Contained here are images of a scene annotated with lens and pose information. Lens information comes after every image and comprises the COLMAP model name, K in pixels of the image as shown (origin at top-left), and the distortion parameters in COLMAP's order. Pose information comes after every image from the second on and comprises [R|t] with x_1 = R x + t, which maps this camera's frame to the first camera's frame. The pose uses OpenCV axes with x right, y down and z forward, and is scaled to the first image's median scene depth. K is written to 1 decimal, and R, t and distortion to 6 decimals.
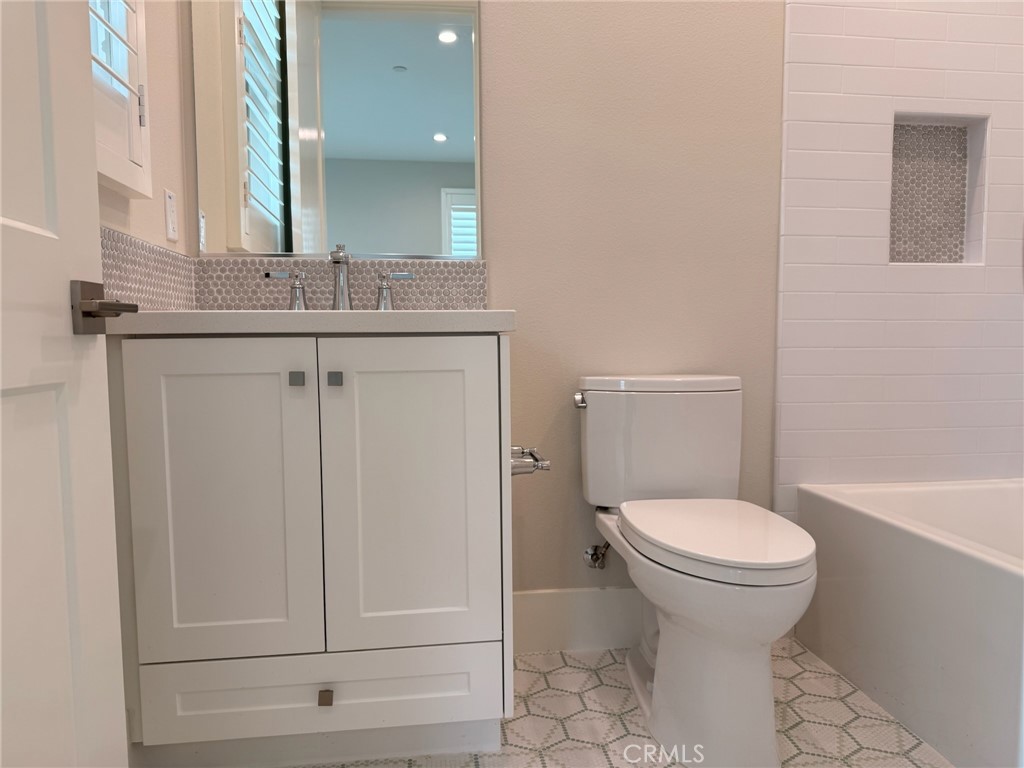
lens RADIAL K [[725.6, 0, 513.1], [0, 725.6, 388.8], [0, 0, 1]] dist [0.118662, -0.153640]
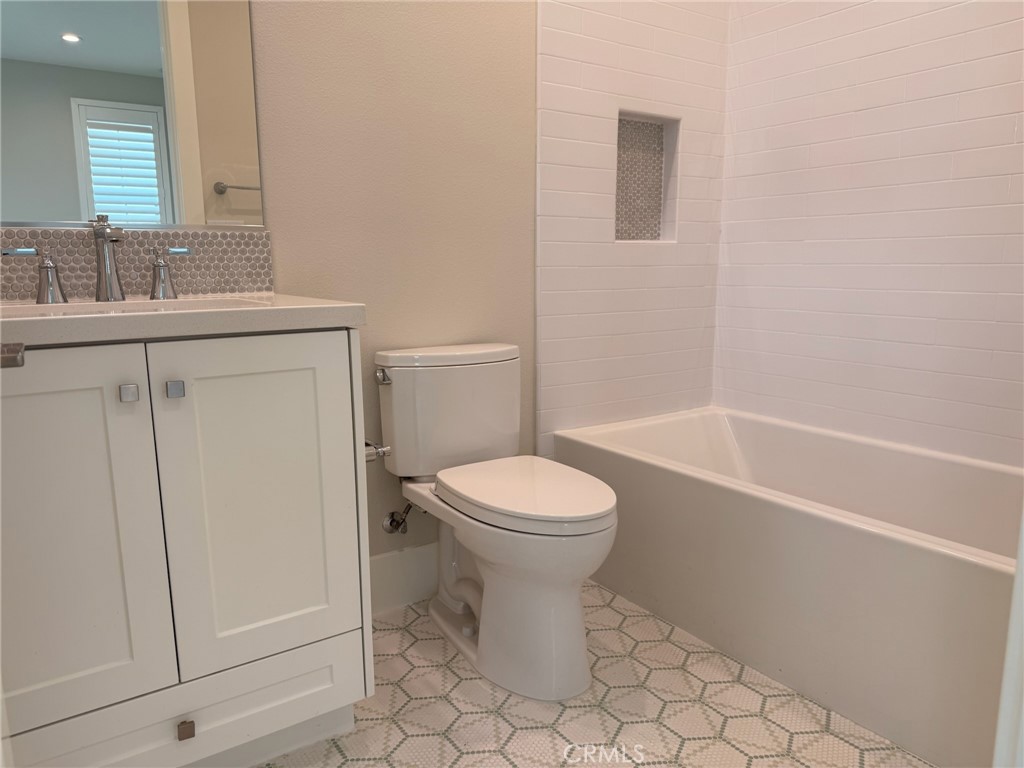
lens RADIAL K [[725.6, 0, 513.1], [0, 725.6, 388.8], [0, 0, 1]] dist [0.118662, -0.153640]
pose [[0.889729, -0.077085, 0.449934, -0.198389], [0.032978, 0.993918, 0.105070, -0.066531], [-0.455297, -0.078646, 0.886860, 0.016211]]
